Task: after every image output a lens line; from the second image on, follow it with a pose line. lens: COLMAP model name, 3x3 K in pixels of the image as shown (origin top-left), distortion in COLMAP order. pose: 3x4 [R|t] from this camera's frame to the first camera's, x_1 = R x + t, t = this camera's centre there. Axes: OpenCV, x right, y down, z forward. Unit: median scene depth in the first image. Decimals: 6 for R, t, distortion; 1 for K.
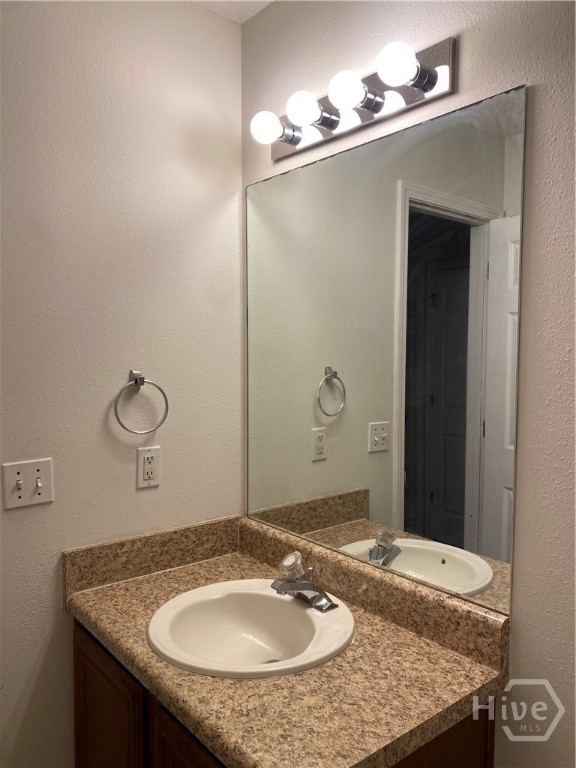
lens RADIAL K [[585.9, 0, 288.0], [0, 585.9, 384.0], [0, 0, 1]] dist [0.003114, 0.002500]
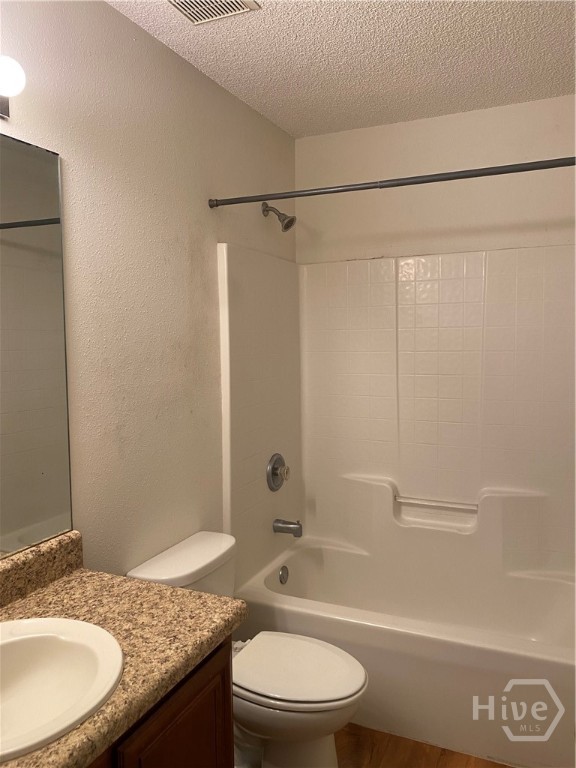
lens RADIAL K [[585.9, 0, 288.0], [0, 585.9, 384.0], [0, 0, 1]] dist [0.003114, 0.002500]
pose [[-0.432683, -0.074489, 0.898464, -1.175484], [0.059143, 0.992089, 0.110733, -0.086179], [-0.899604, 0.101050, -0.424854, 1.180164]]
